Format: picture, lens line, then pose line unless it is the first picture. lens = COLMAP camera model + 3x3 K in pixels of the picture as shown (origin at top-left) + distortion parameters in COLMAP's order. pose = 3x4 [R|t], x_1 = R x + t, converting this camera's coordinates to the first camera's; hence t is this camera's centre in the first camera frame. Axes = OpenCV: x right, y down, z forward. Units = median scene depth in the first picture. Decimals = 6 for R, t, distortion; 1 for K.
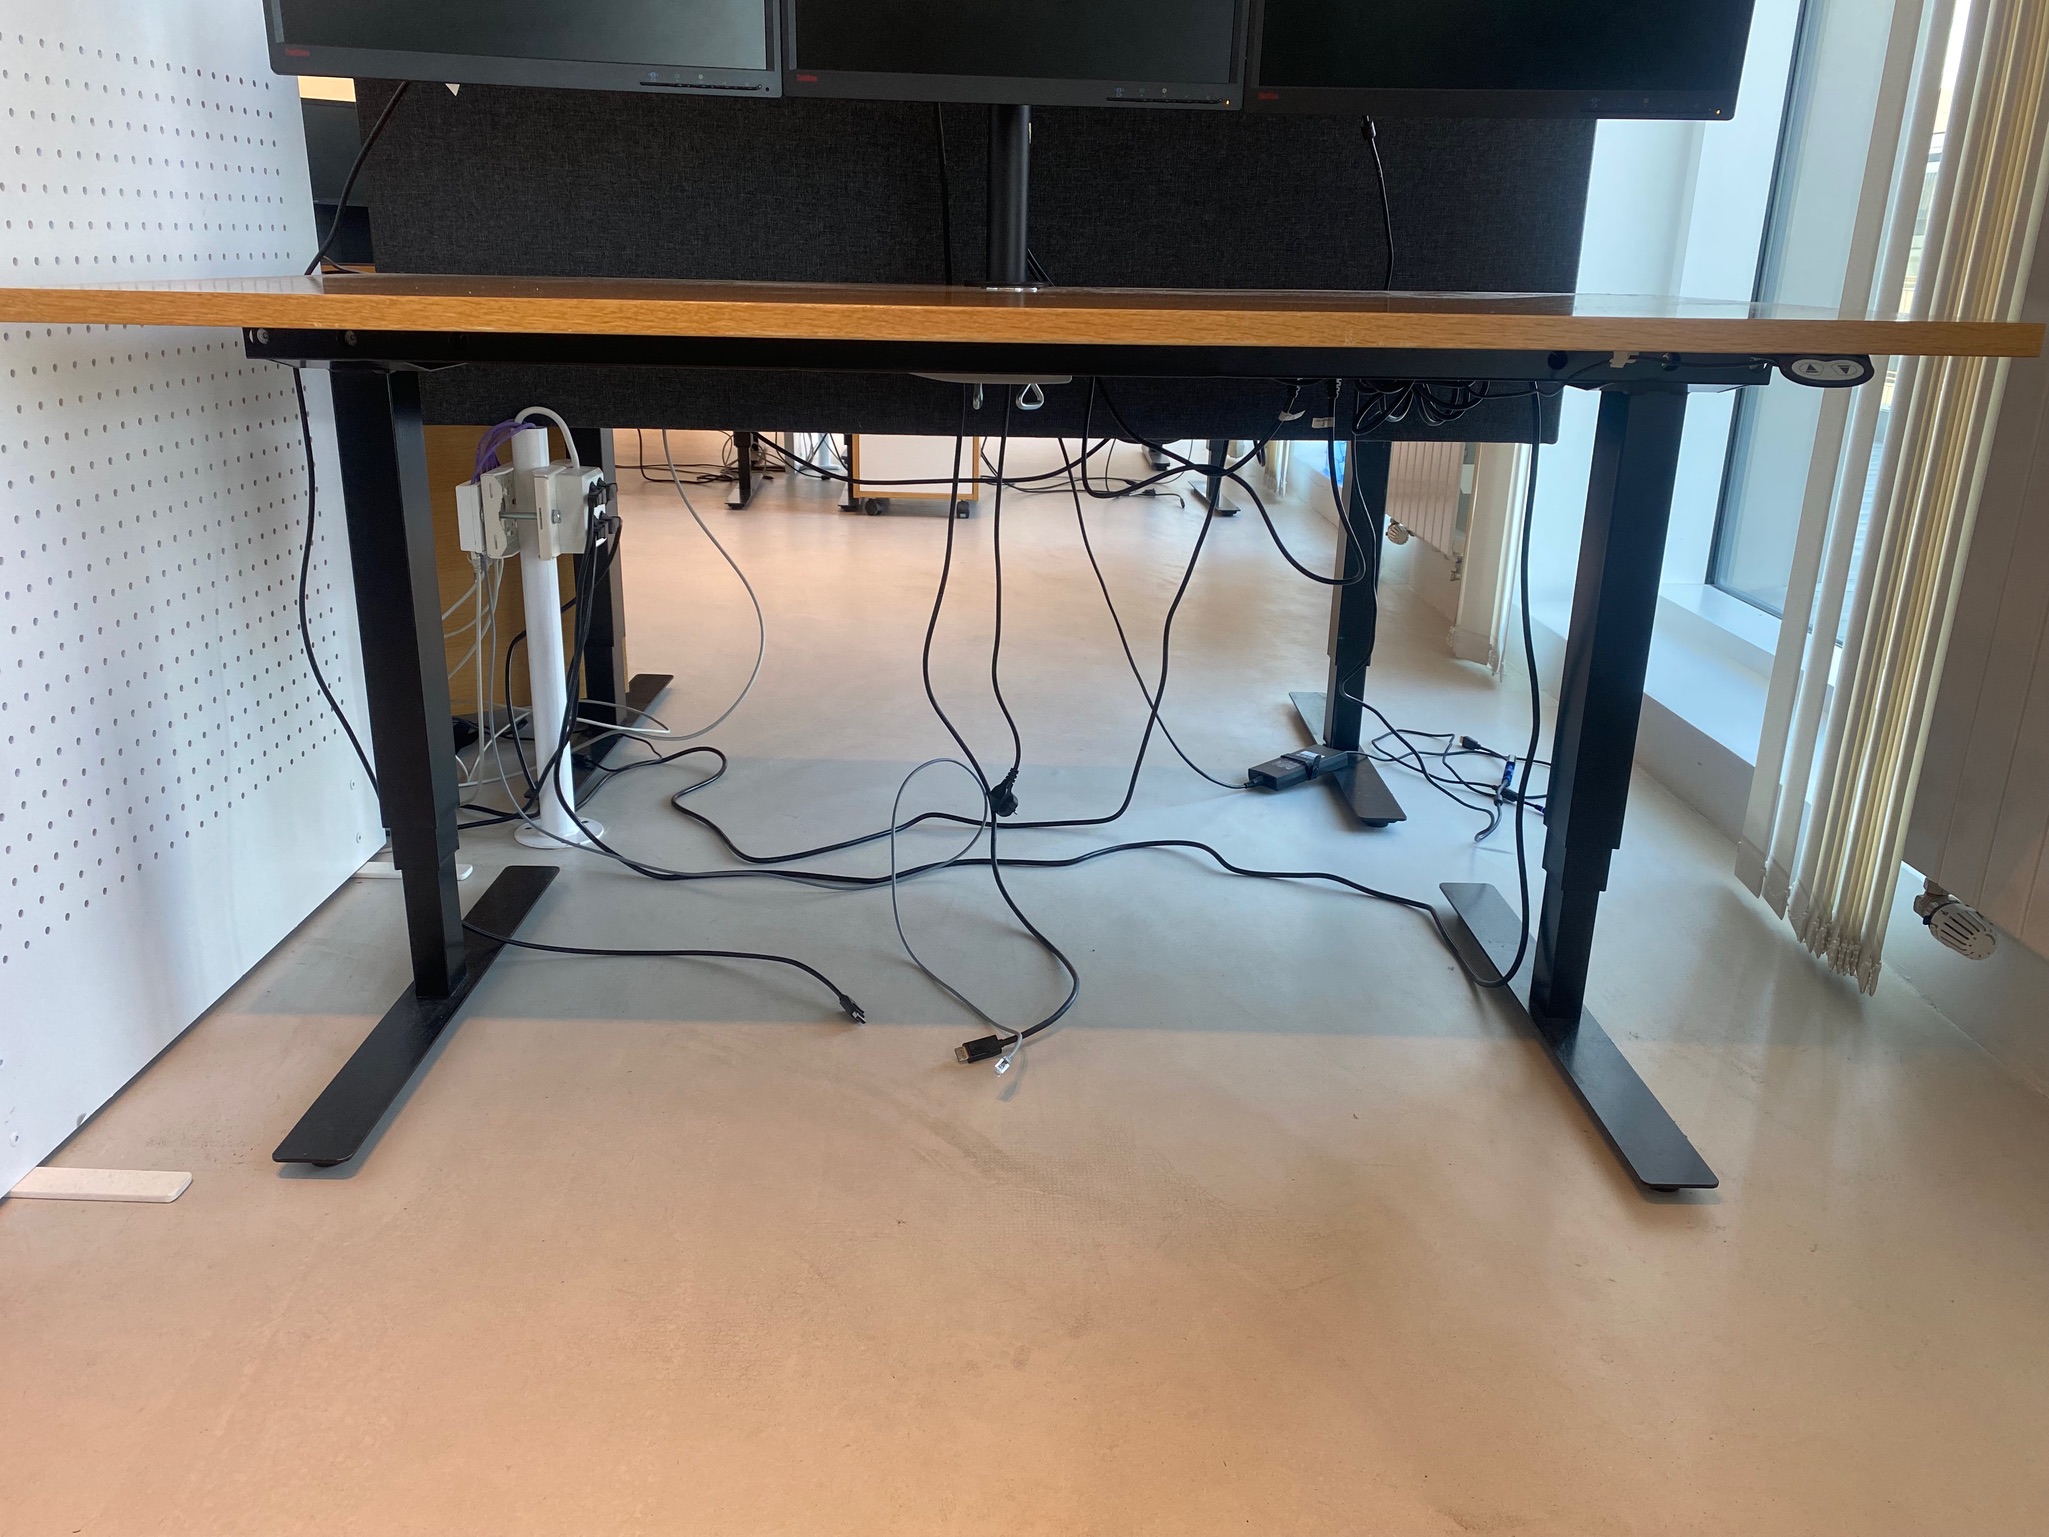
lens RADIAL K [[1566.7, 0, 1024.5], [0, 1566.7, 768.5], [0, 0, 1]] dist [0.002142, 0.001213]
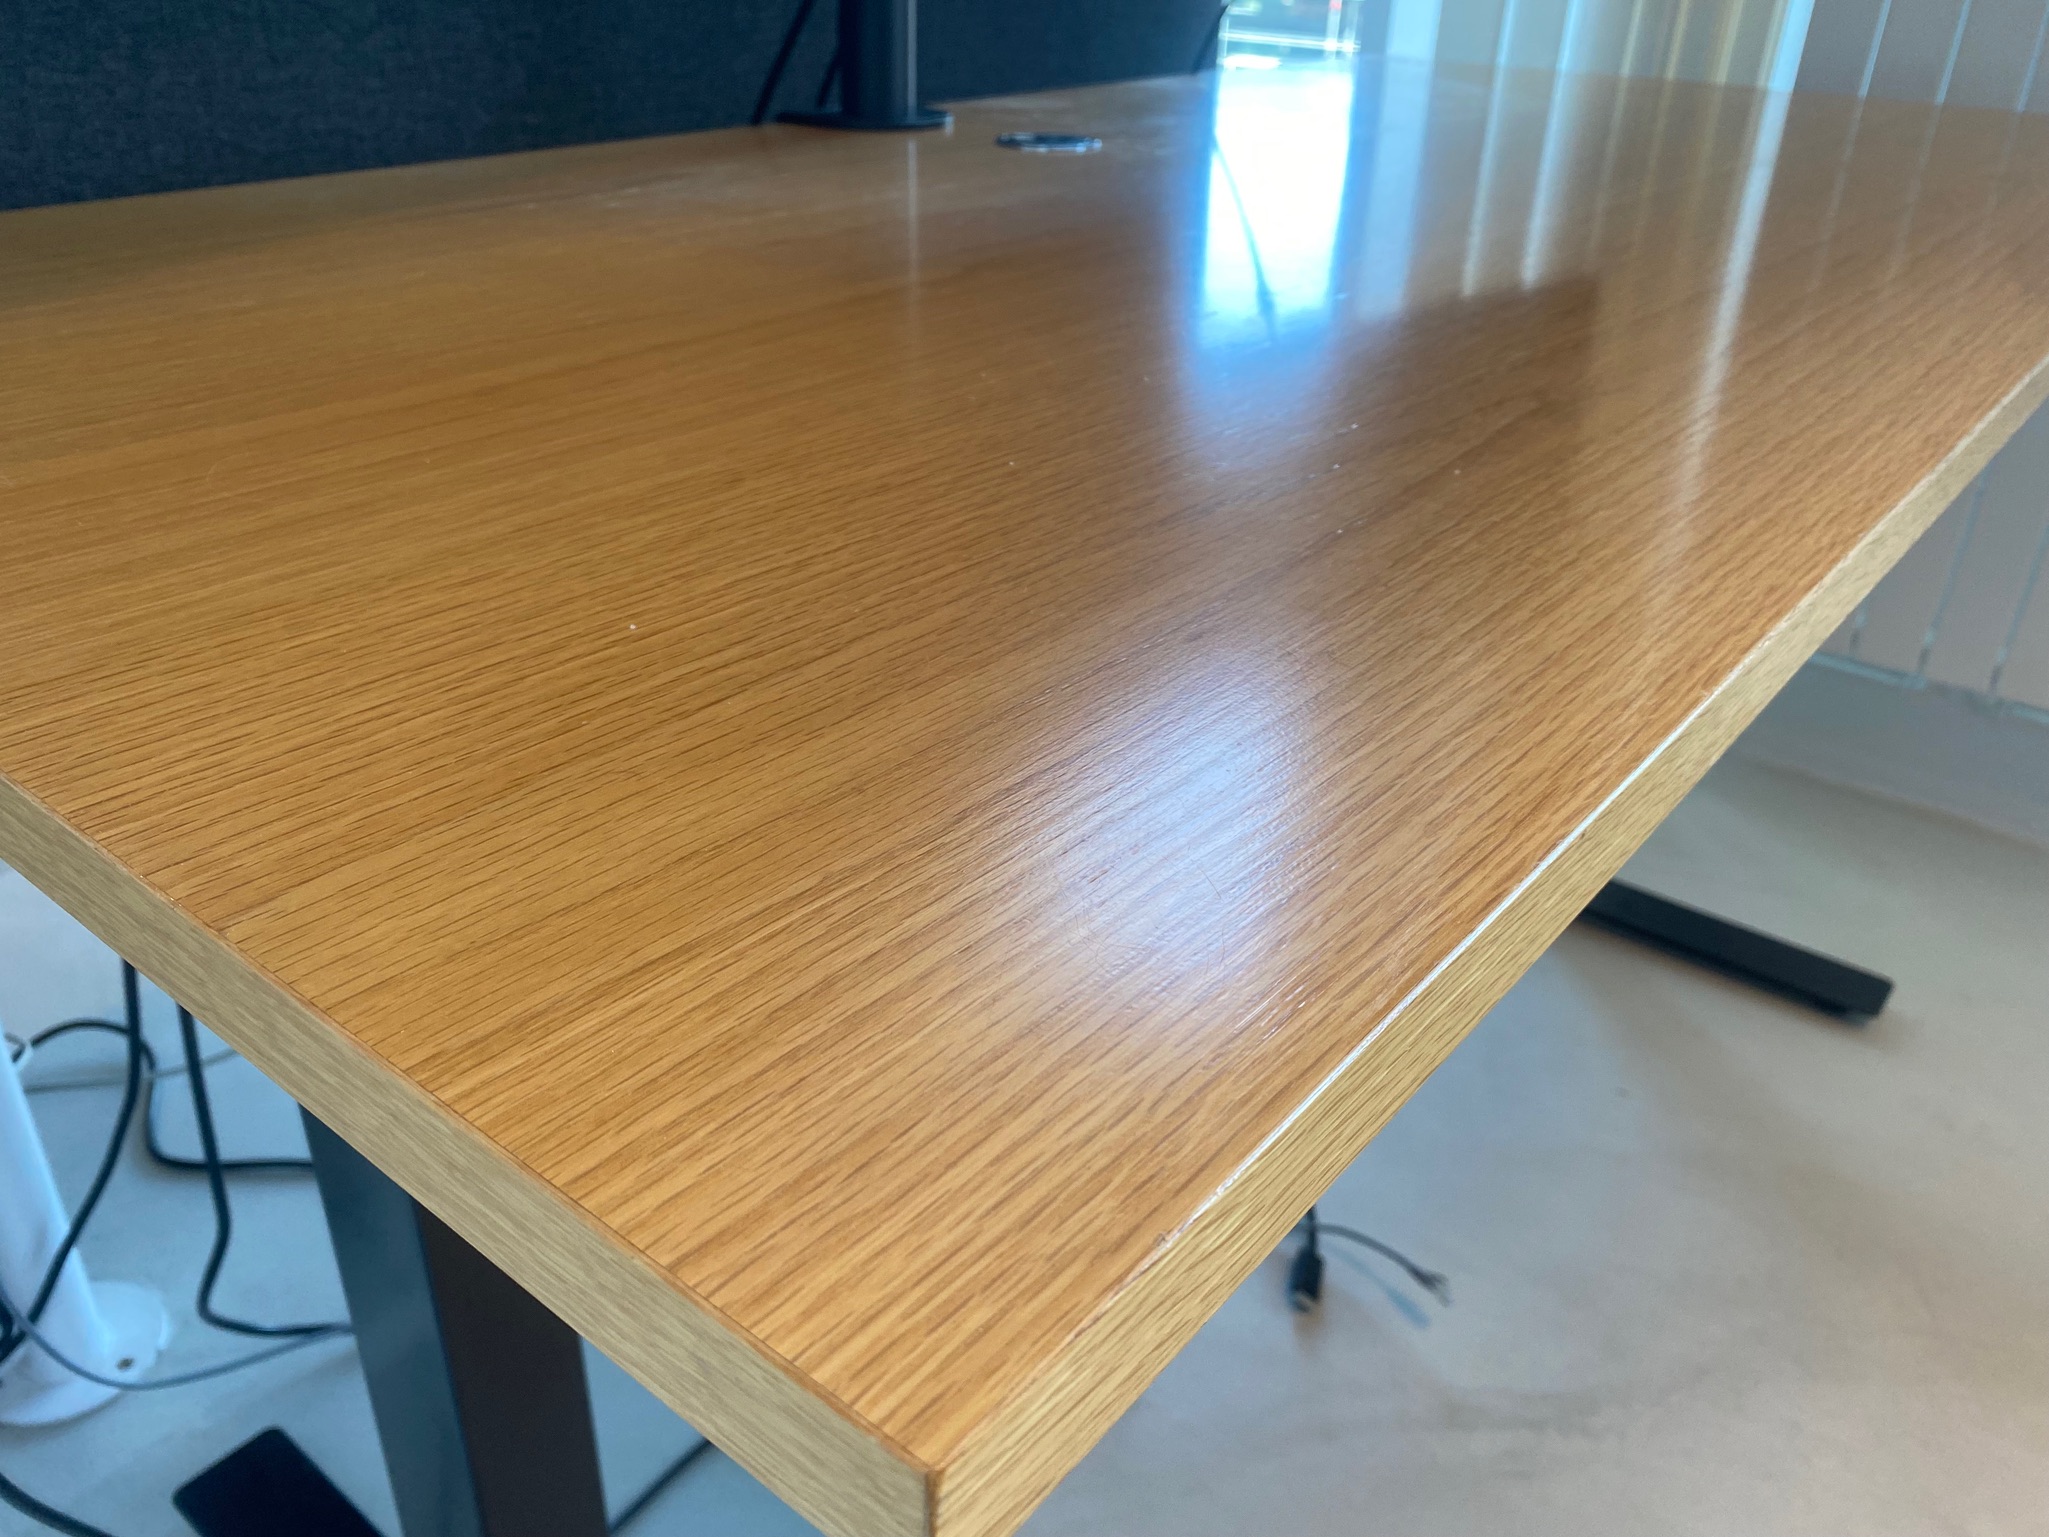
lens RADIAL K [[1589.2, 0, 1024.5], [0, 1589.2, 768.5], [0, 0, 1]] dist [-0.006785, -0.005890]
pose [[0.632905, -0.378941, 0.675156, -0.490072], [0.229712, 0.924677, 0.303652, -0.270800], [-0.739368, -0.037092, 0.672280, 0.601335]]
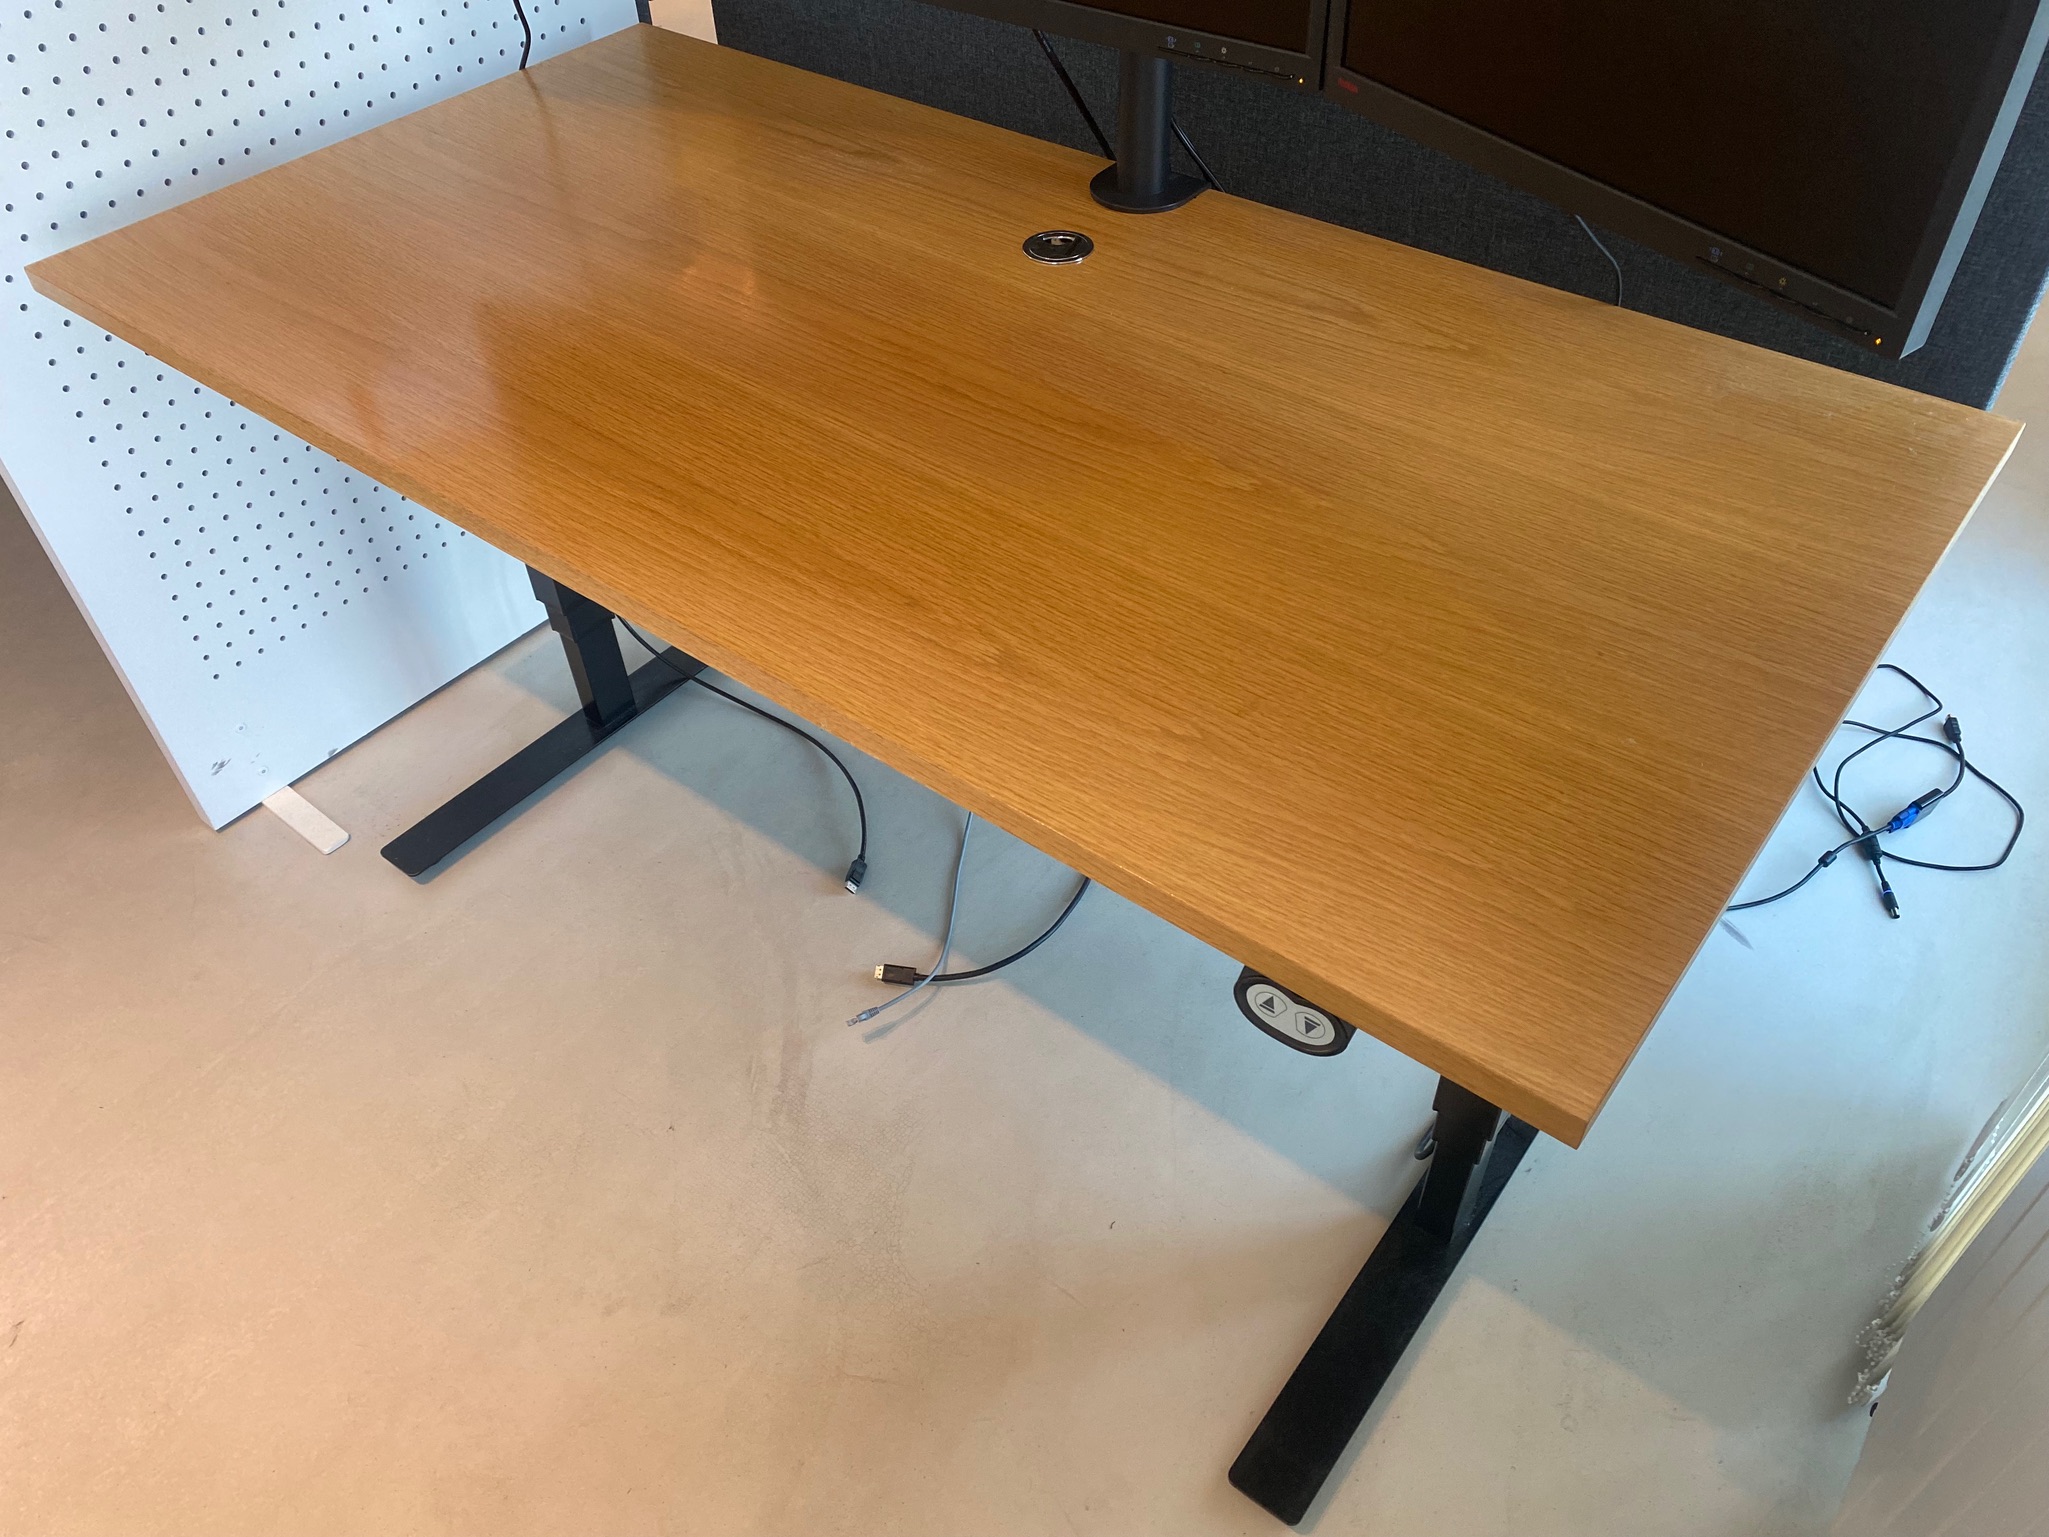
lens RADIAL K [[1570.1, 0, 1036.0], [0, 1570.1, 778.8], [0, 0, 1]] dist [-0.003729, -0.002099]
pose [[0.786116, 0.404361, -0.467454, 0.481919], [-0.157175, 0.862223, 0.481527, -0.458344], [0.597760, -0.305064, 0.741363, 0.285473]]
